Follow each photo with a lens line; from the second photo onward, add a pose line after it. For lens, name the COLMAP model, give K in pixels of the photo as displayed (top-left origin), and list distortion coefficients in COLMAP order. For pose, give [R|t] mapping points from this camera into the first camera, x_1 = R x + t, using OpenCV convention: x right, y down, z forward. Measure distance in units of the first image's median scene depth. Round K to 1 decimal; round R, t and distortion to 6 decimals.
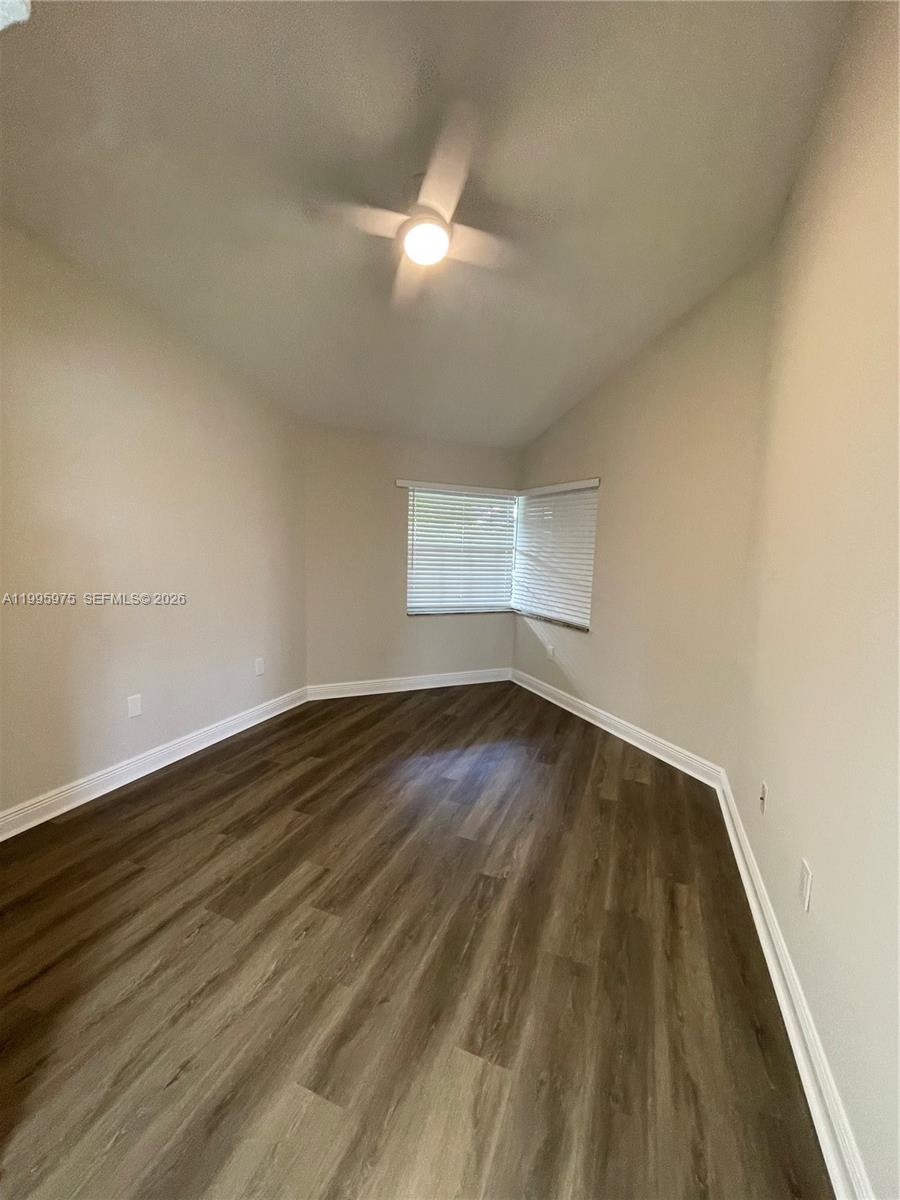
lens RADIAL K [[484.0, 0, 446.6], [0, 484.0, 602.5], [0, 0, 1]] dist [-0.003410, 0.000152]
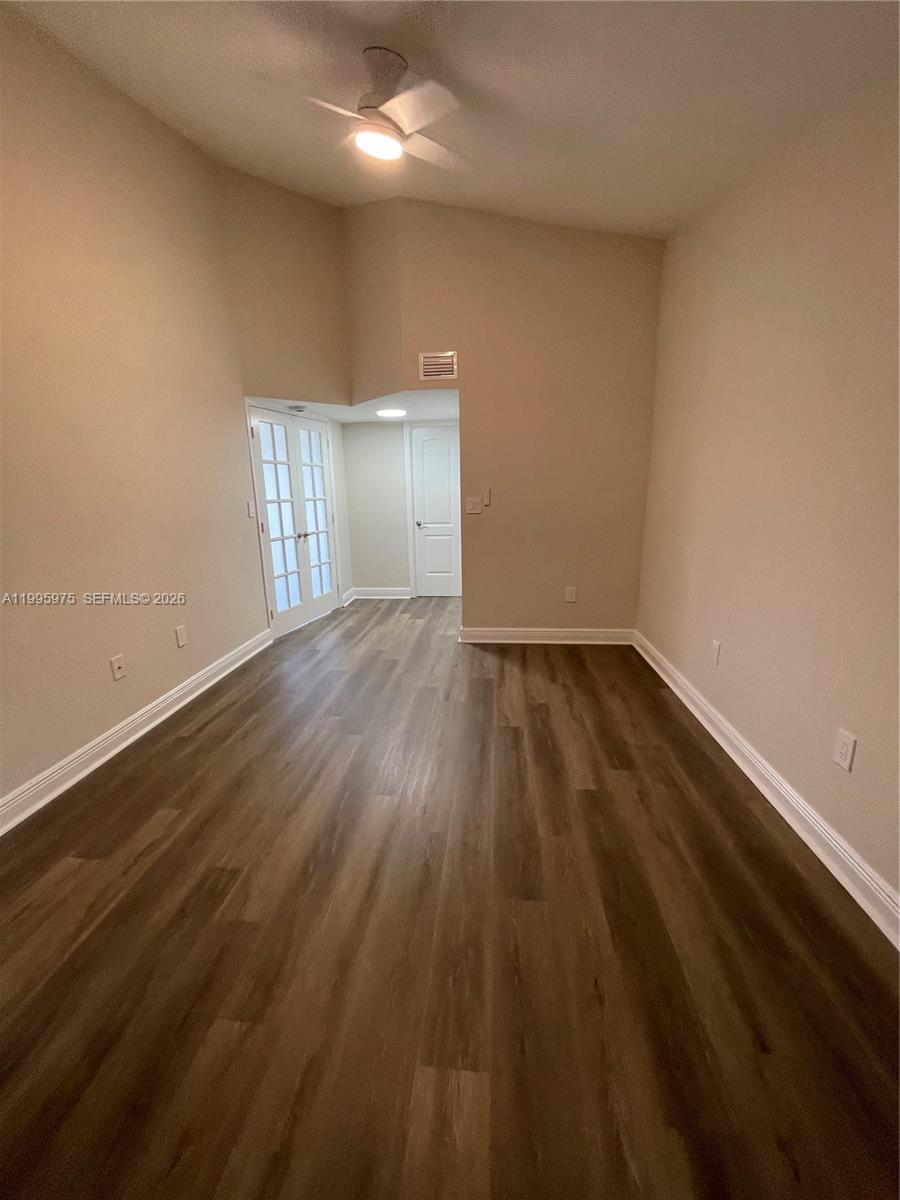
lens RADIAL K [[484.0, 0, 446.6], [0, 484.0, 602.5], [0, 0, 1]] dist [-0.003410, 0.000152]
pose [[-0.957625, 0.059555, -0.281794, 0.134614], [-0.043114, 0.937724, 0.344695, -0.209649], [0.284774, 0.342237, -0.895420, 1.977388]]
